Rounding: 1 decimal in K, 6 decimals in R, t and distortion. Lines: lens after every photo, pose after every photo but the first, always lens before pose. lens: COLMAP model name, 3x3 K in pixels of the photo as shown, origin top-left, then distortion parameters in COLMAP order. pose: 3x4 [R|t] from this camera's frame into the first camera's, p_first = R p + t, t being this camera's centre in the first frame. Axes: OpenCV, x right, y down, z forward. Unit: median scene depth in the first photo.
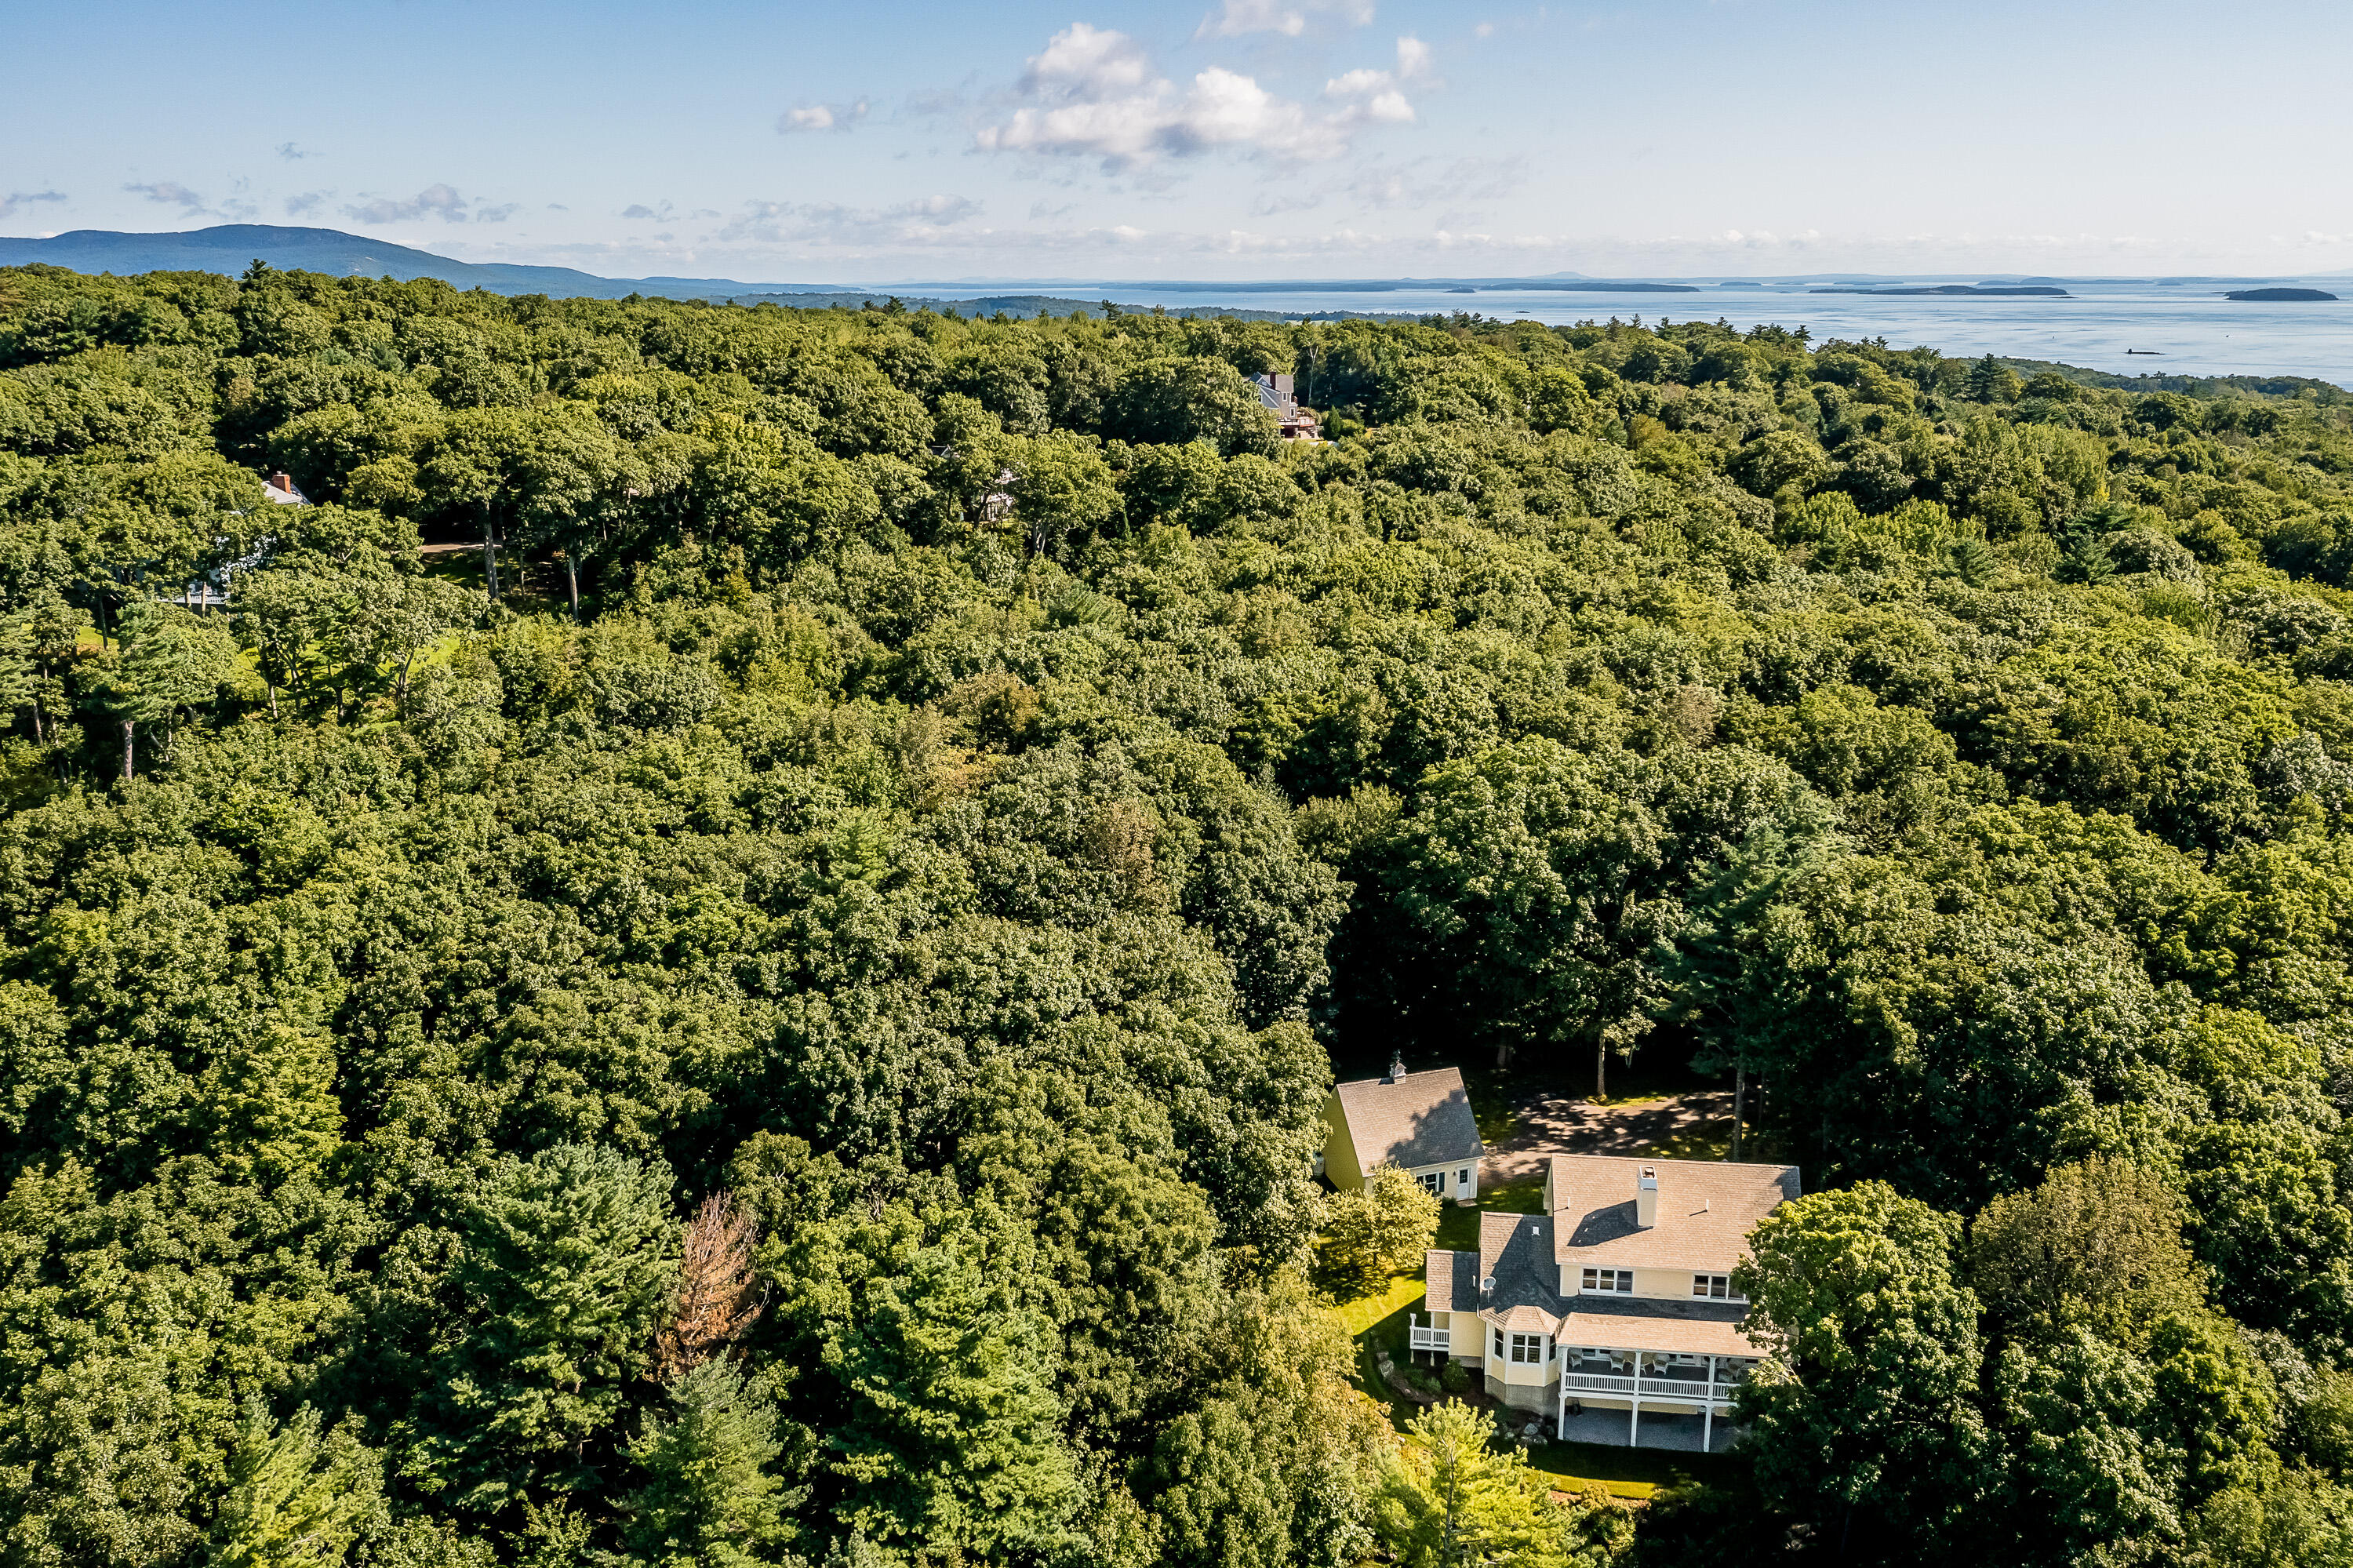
lens RADIAL K [[1978.0, 0, 1176.5], [0, 1978.0, 784.0], [0, 0, 1]] dist [-0.007179, -0.009655]
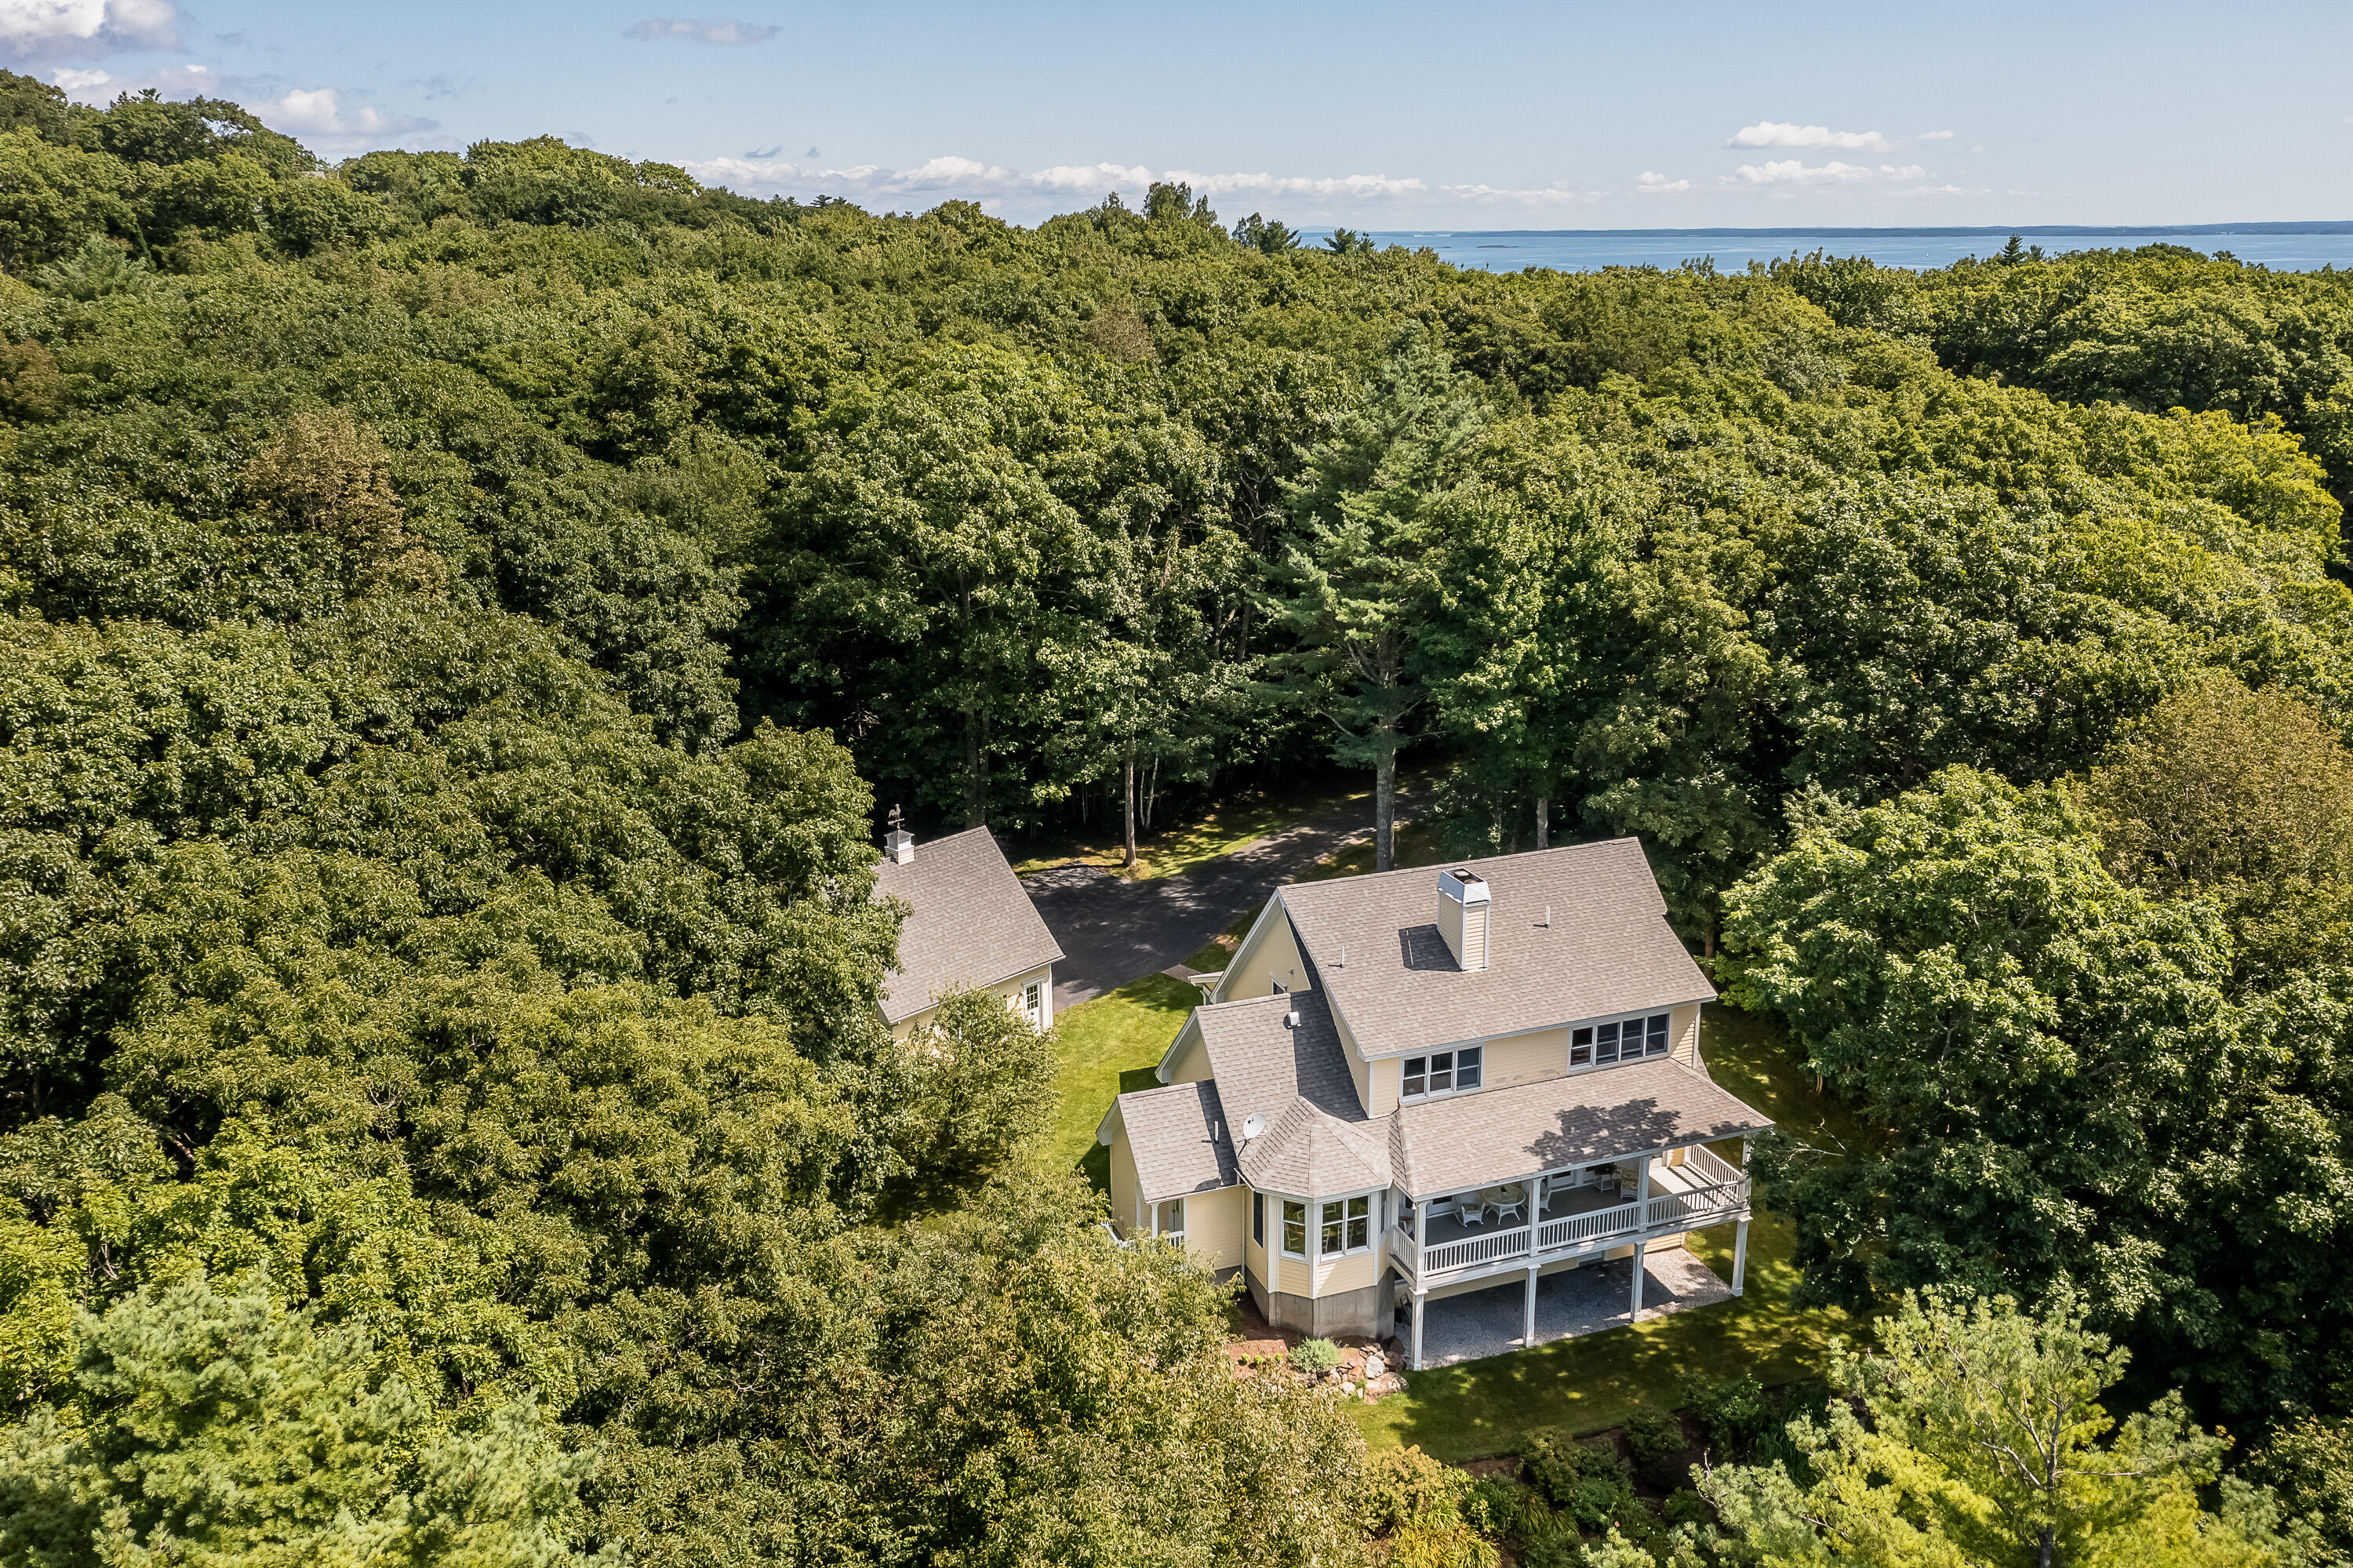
lens RADIAL K [[1944.5, 0, 1184.2], [0, 1944.5, 777.6], [0, 0, 1]] dist [-0.005602, 0.005812]
pose [[0.877182, -0.136345, 0.460392, -0.092634], [0.132675, 0.990332, 0.040502, 0.138164], [-0.461463, 0.025555, 0.886791, 0.549616]]
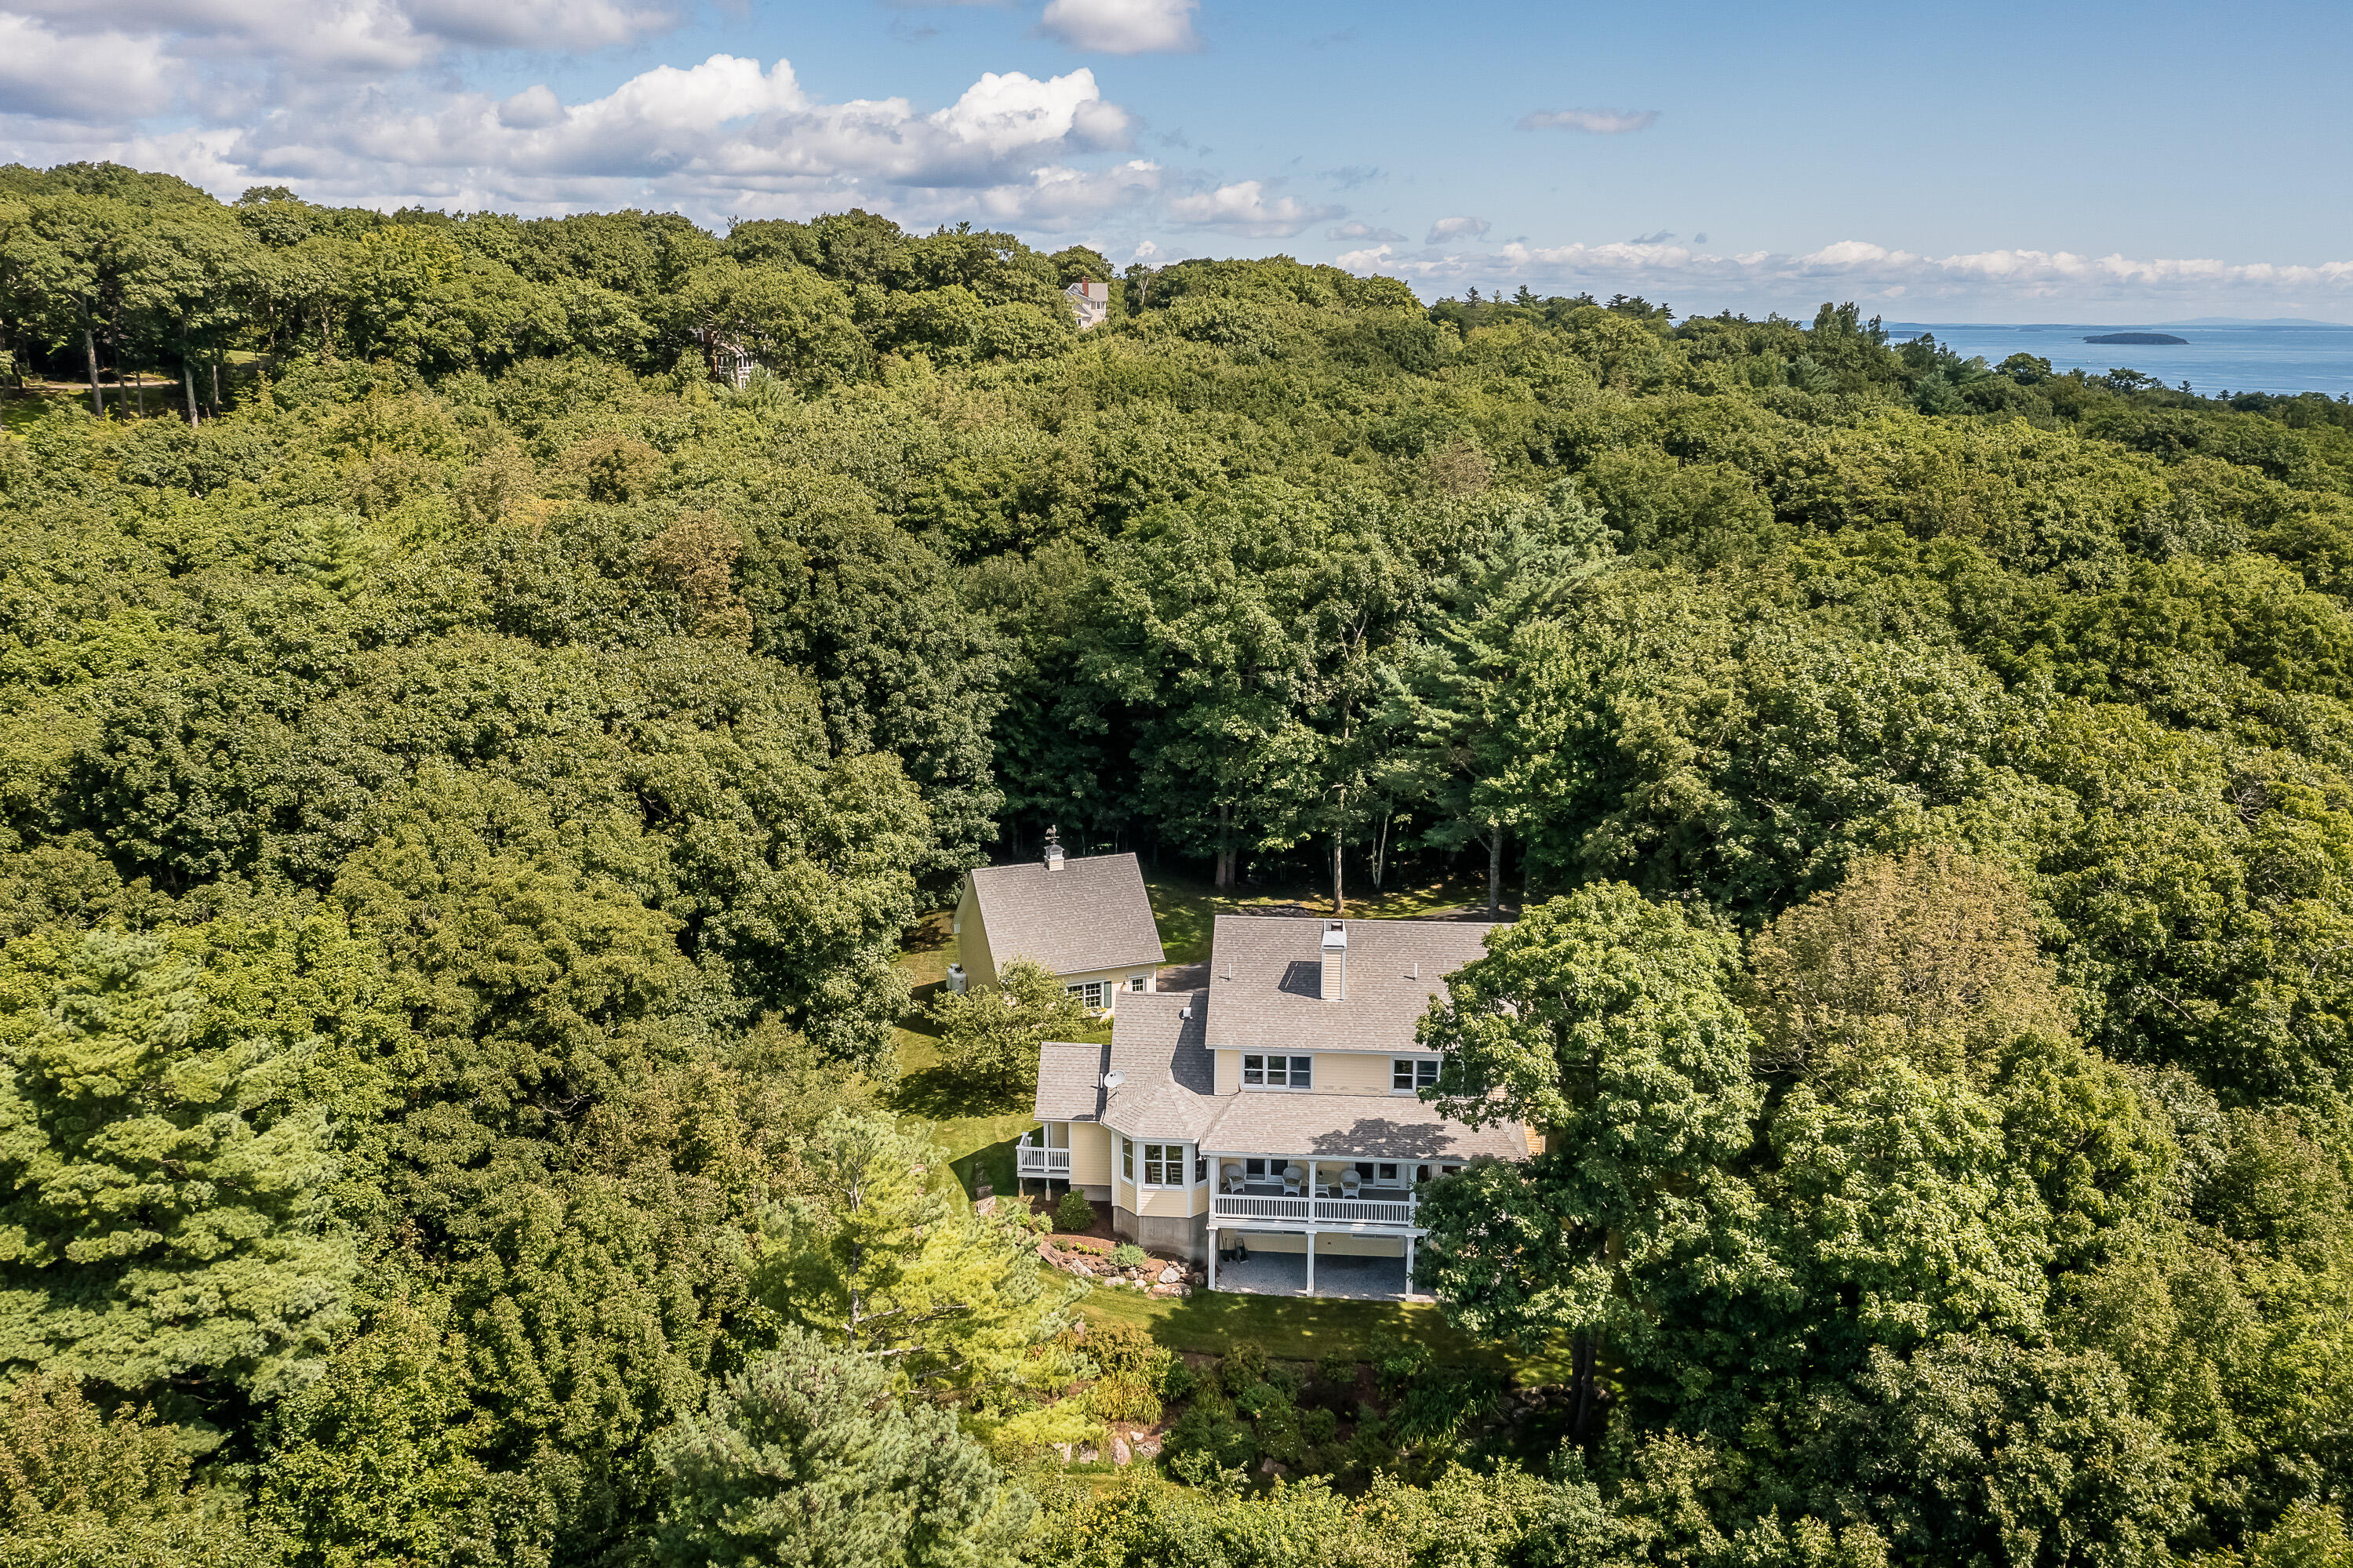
lens RADIAL K [[1944.5, 0, 1184.2], [0, 1944.5, 777.6], [0, 0, 1]] dist [-0.005602, 0.005812]
pose [[0.998696, -0.004926, 0.050812, 0.150842], [0.006343, 0.999594, -0.027772, 0.165722], [-0.050655, 0.028058, 0.998322, 0.286128]]
